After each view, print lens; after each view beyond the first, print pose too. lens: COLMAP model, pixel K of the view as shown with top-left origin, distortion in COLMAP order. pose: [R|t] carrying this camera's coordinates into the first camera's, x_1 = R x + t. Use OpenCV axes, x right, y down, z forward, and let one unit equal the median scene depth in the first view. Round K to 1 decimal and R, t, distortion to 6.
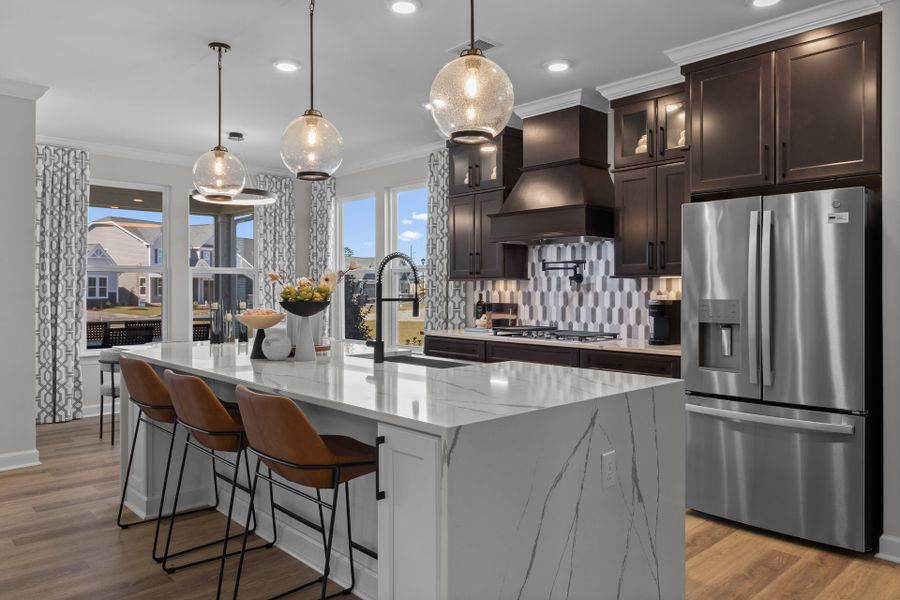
lens RADIAL K [[638.4, 0, 449.7], [0, 638.4, 289.5], [0, 0, 1]] dist [0.005424, -0.000196]
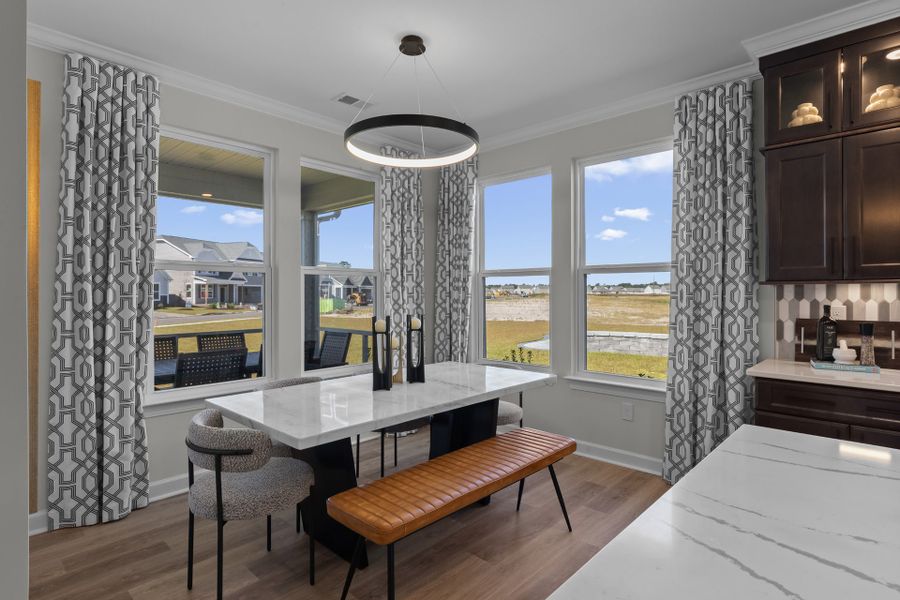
lens RADIAL K [[466.6, 0, 448.2], [0, 466.6, 293.8], [0, 0, 1]] dist [-0.000139, -0.000075]
pose [[0.997852, -0.000457, 0.065511, -0.320512], [0.000363, 0.999999, 0.001441, -0.004914], [-0.065511, -0.001414, 0.997851, 0.541318]]
